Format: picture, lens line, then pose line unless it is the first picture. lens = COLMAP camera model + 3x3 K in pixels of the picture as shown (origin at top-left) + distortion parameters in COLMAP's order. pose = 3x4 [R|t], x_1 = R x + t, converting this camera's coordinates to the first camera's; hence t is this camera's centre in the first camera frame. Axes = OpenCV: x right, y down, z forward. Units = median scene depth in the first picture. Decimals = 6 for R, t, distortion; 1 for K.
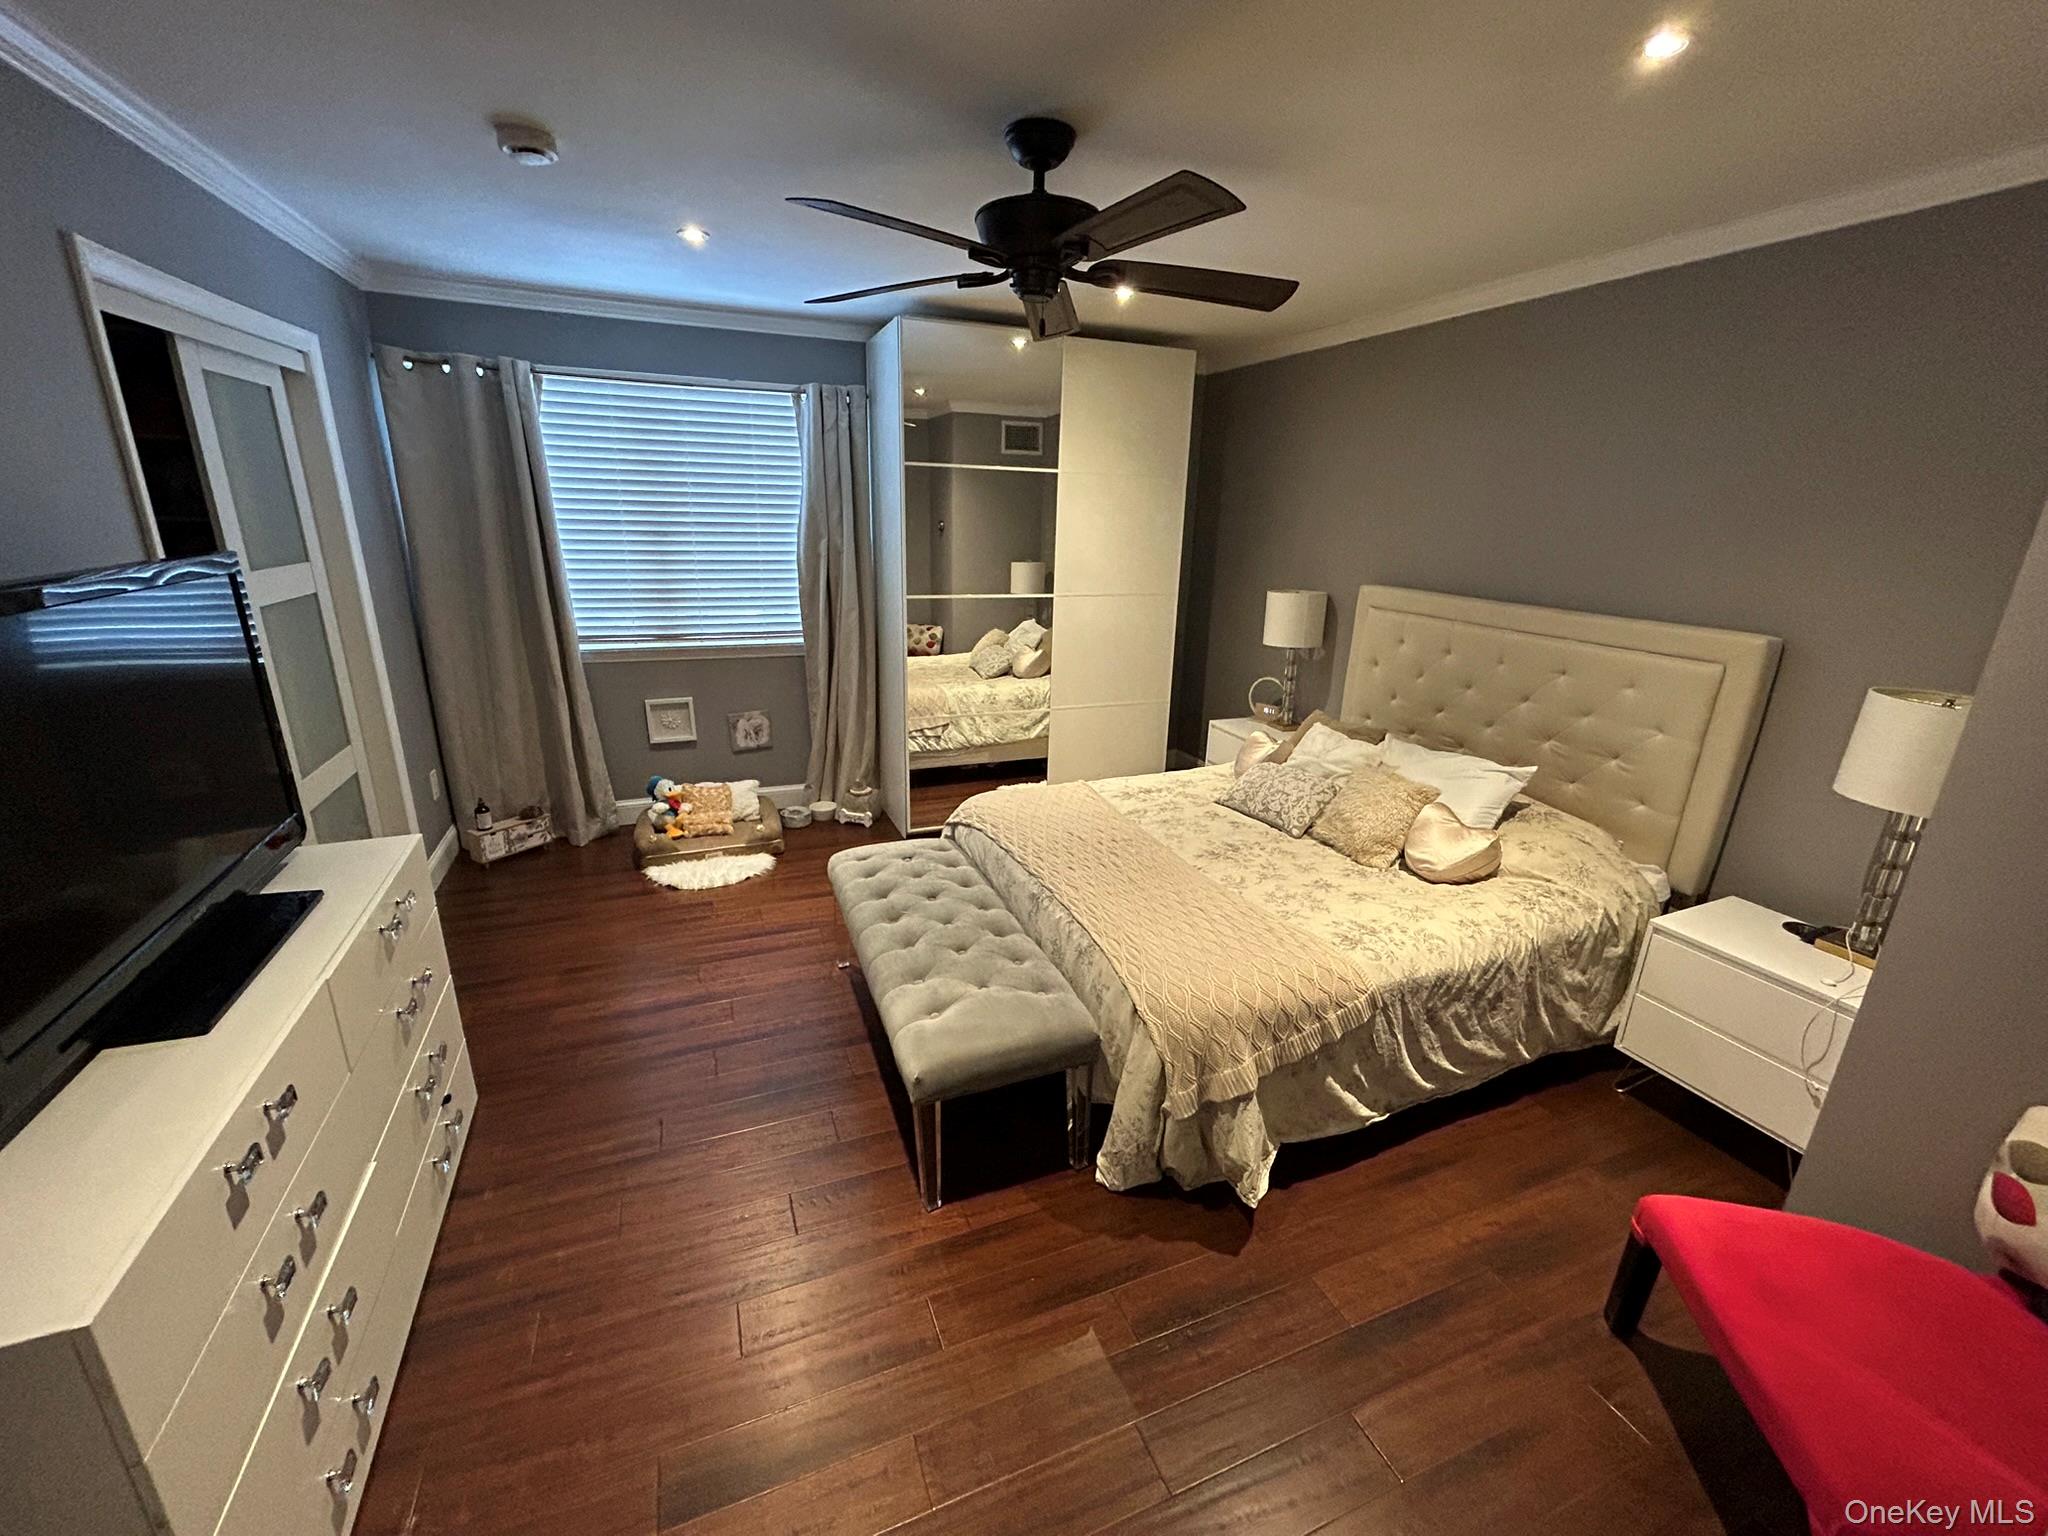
lens RADIAL K [[828.0, 0, 1019.4], [0, 828.0, 775.6], [0, 0, 1]] dist [-0.001454, 0.000434]
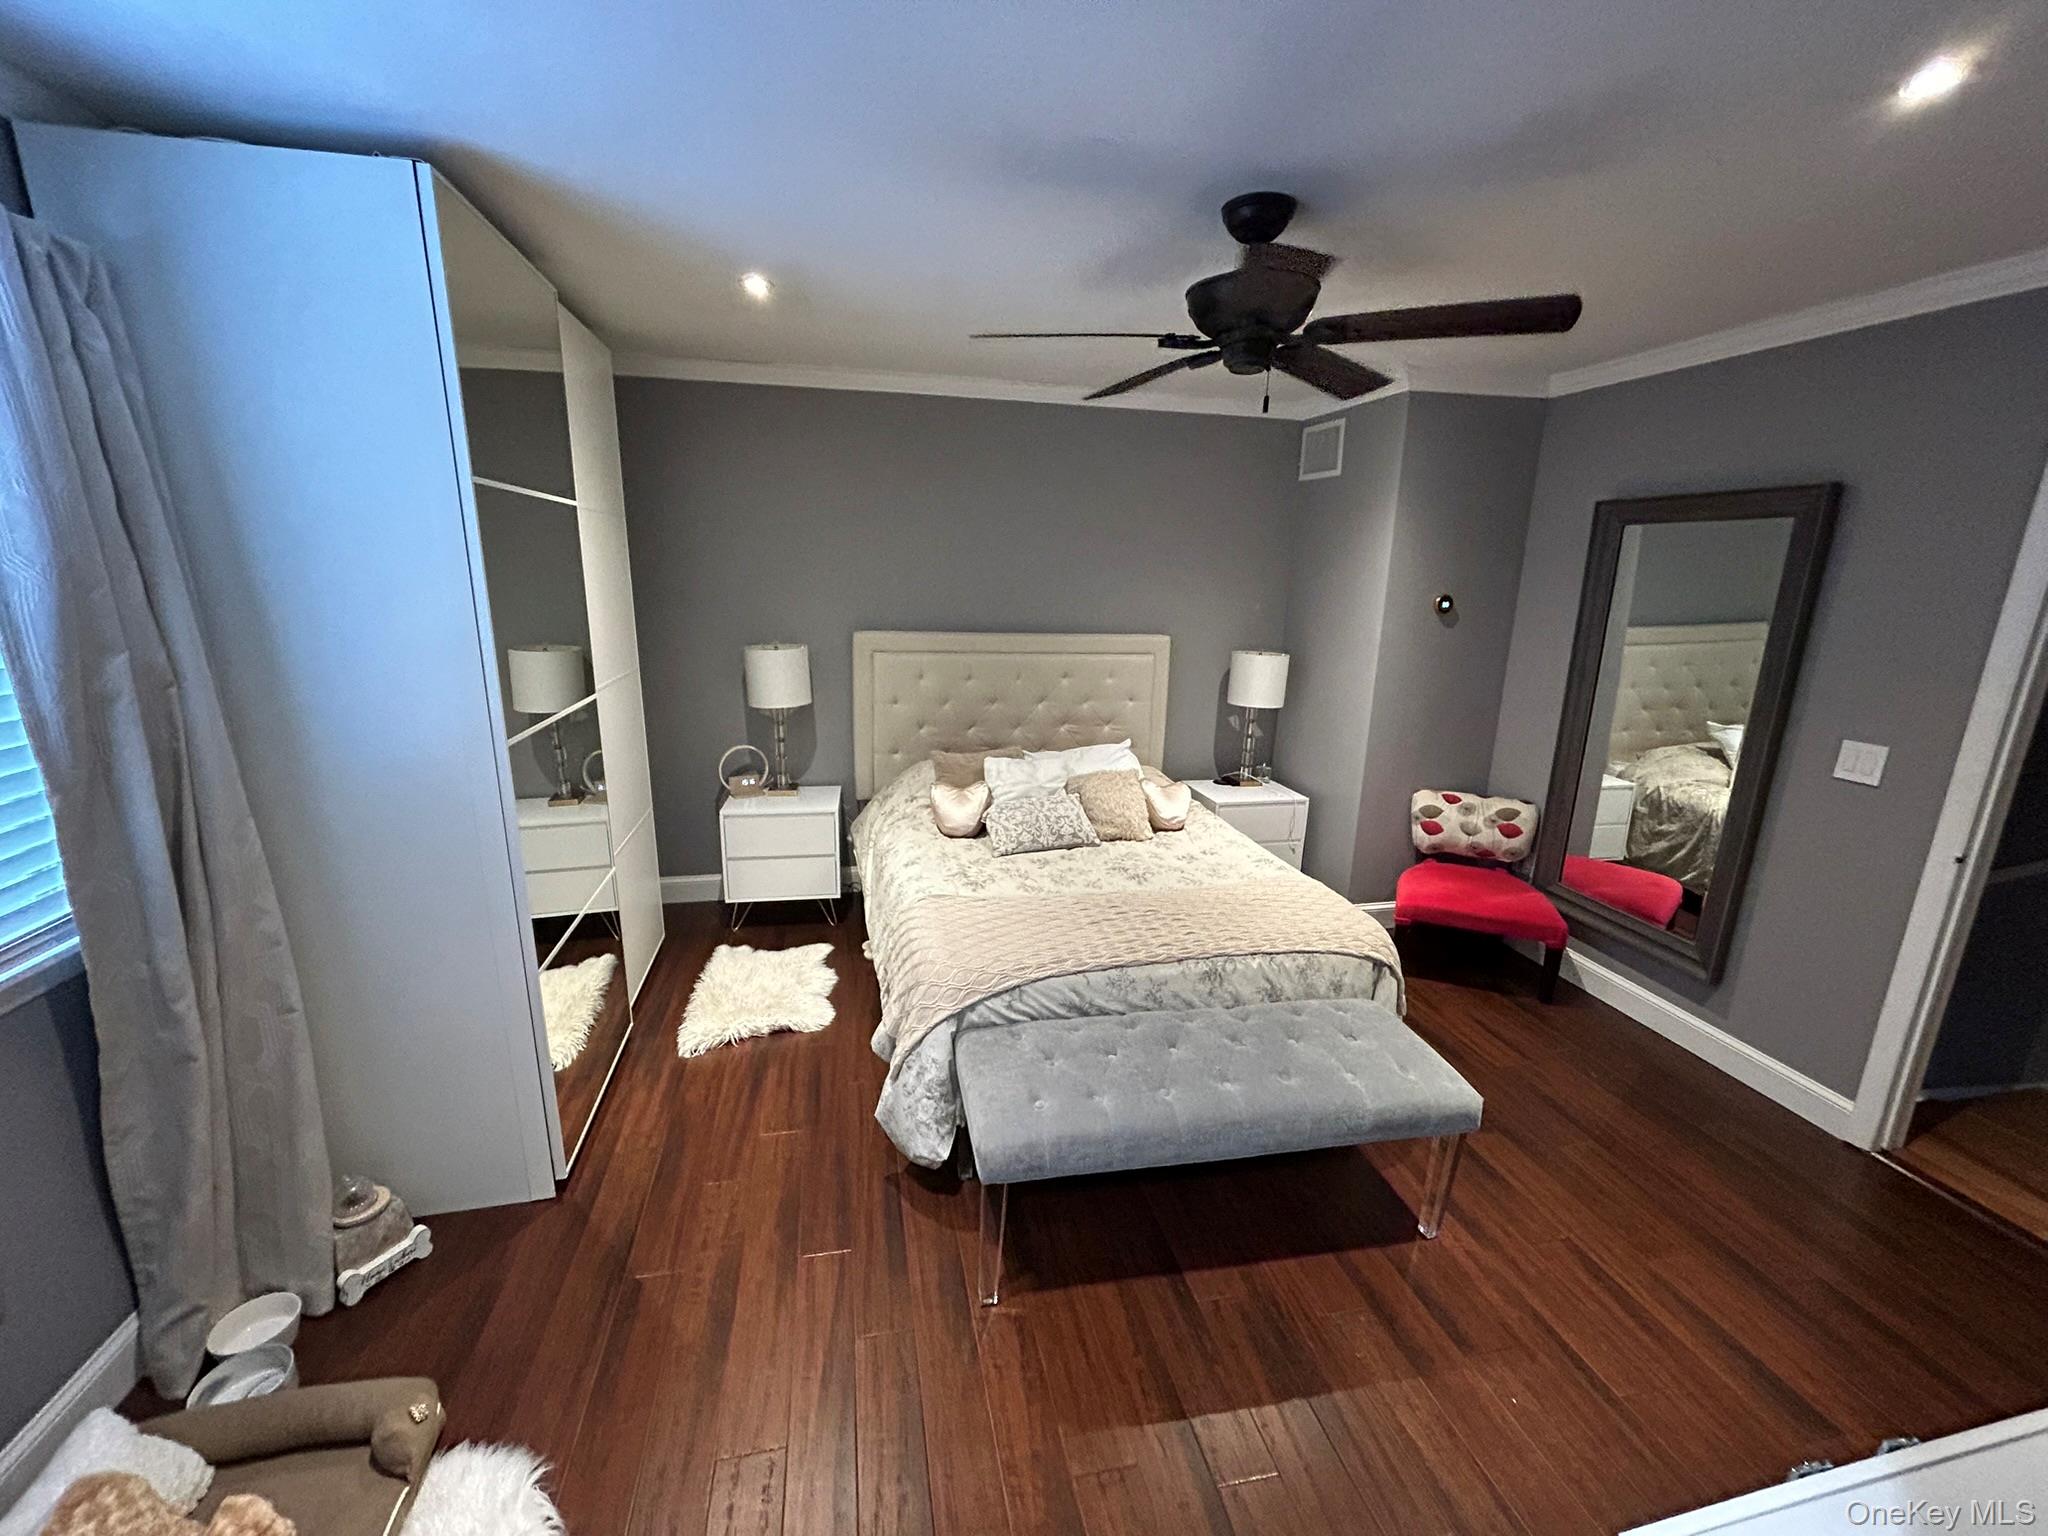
lens RADIAL K [[828.0, 0, 1023.7], [0, 828.0, 762.7], [0, 0, 1]] dist [-0.001454, 0.000434]
pose [[0.169004, -0.246490, 0.954296, -0.723469], [0.285775, 0.938886, 0.191900, -0.272090], [-0.943276, 0.240282, 0.229116, 0.765347]]
